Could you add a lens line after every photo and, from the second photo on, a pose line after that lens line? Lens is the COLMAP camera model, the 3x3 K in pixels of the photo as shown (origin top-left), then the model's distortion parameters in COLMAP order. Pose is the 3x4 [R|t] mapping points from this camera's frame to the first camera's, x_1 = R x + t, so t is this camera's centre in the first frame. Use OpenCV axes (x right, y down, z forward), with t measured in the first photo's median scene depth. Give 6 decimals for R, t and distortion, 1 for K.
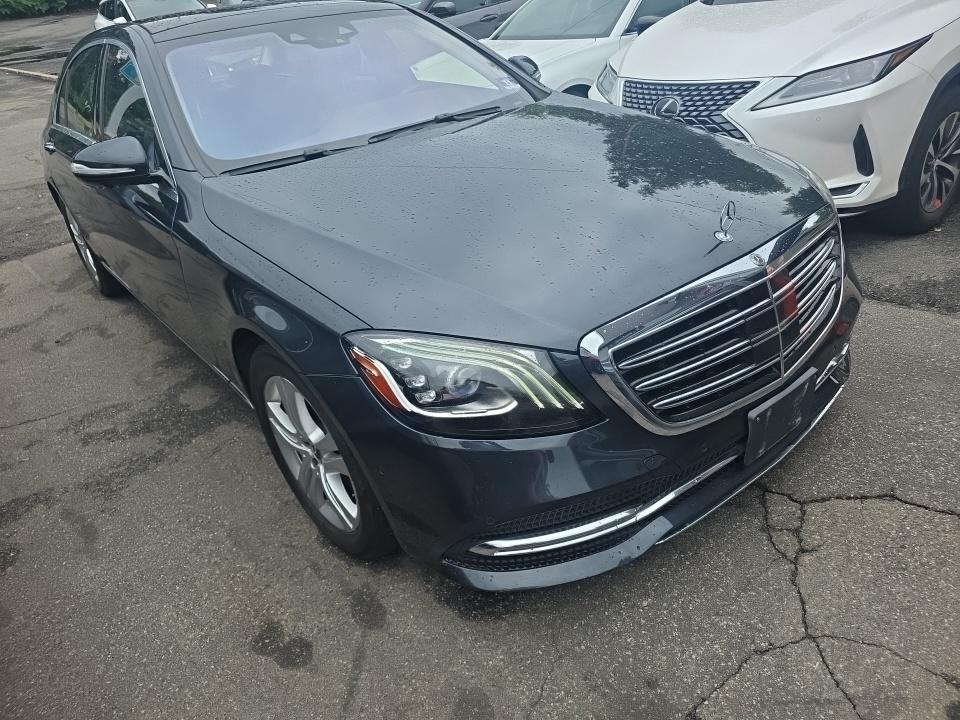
lens RADIAL K [[632.8, 0, 482.3], [0, 632.8, 348.1], [0, 0, 1]] dist [0.065298, -0.064537]
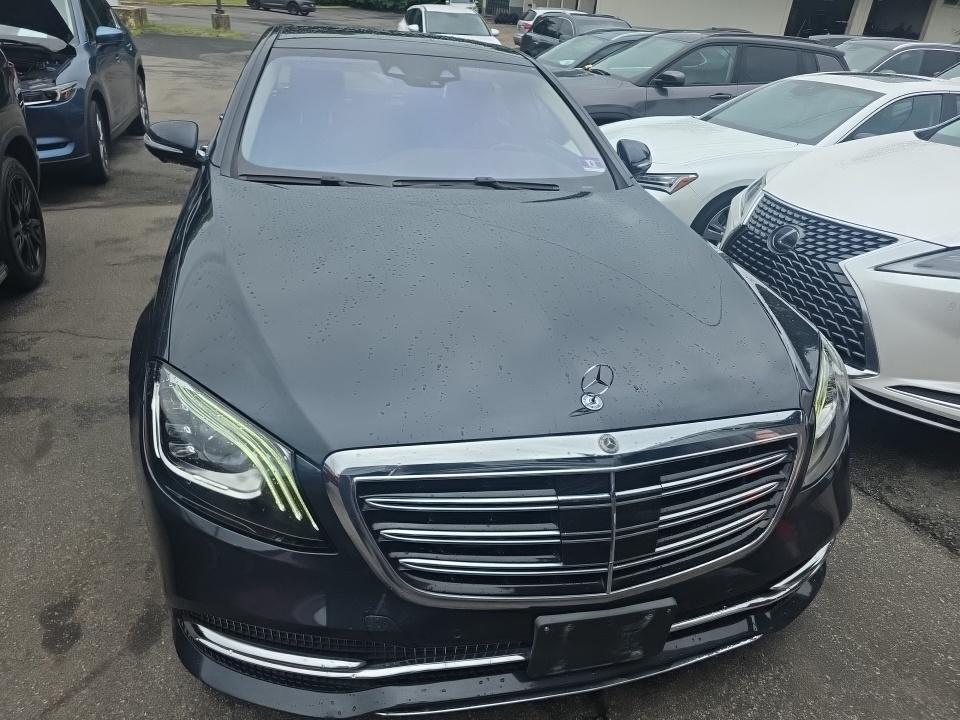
lens RADIAL K [[628.1, 0, 480.0], [0, 628.1, 360.0], [0, 0, 1]] dist [0.066044, -0.061728]
pose [[0.899442, 0.336682, -0.278657, 0.302114], [-0.347900, 0.937481, 0.009753, -0.121313], [0.264520, 0.088172, 0.960341, 0.115241]]
